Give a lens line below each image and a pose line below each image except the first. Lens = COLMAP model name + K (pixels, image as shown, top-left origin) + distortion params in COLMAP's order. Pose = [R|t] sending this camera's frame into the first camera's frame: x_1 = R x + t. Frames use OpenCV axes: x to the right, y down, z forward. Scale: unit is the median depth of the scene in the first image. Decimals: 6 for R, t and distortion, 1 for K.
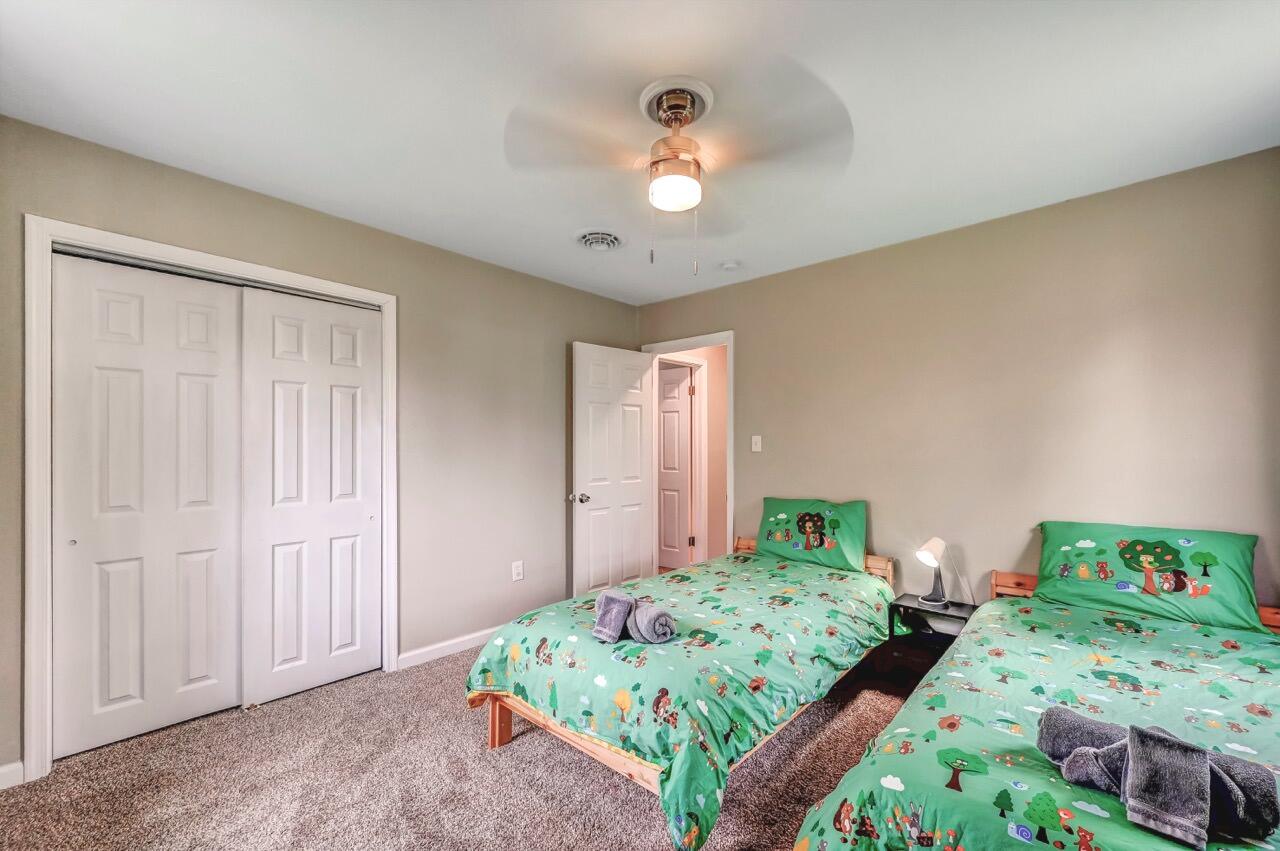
lens RADIAL K [[507.6, 0, 640.0], [0, 507.6, 425.5], [0, 0, 1]] dist [-0.000842, -0.000148]
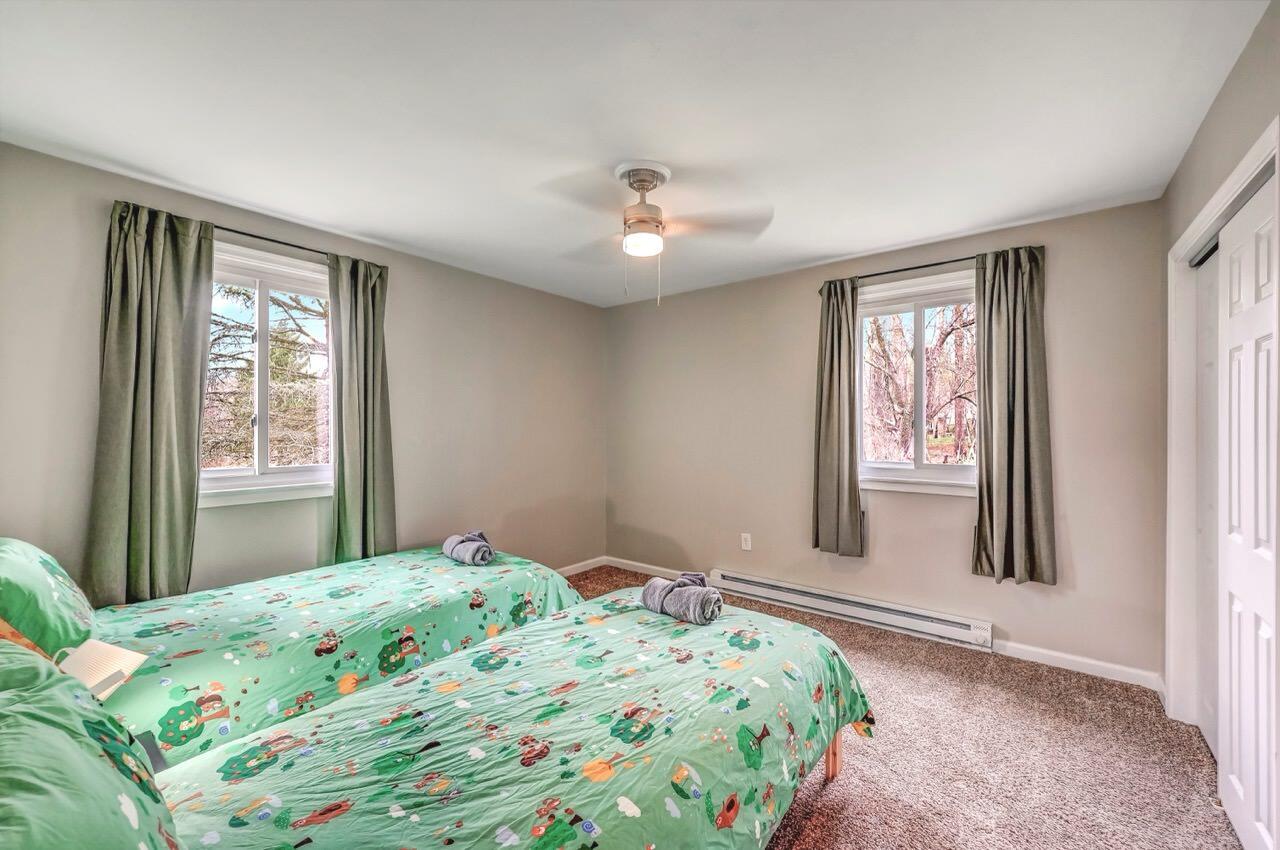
lens RADIAL K [[507.6, 0, 640.0], [0, 507.6, 425.0], [0, 0, 1]] dist [-0.000842, -0.000148]
pose [[-0.996427, -0.006308, -0.084219, 0.160442], [-0.002965, 0.999205, -0.039751, 0.050757], [0.084403, -0.039359, -0.995654, 2.061822]]
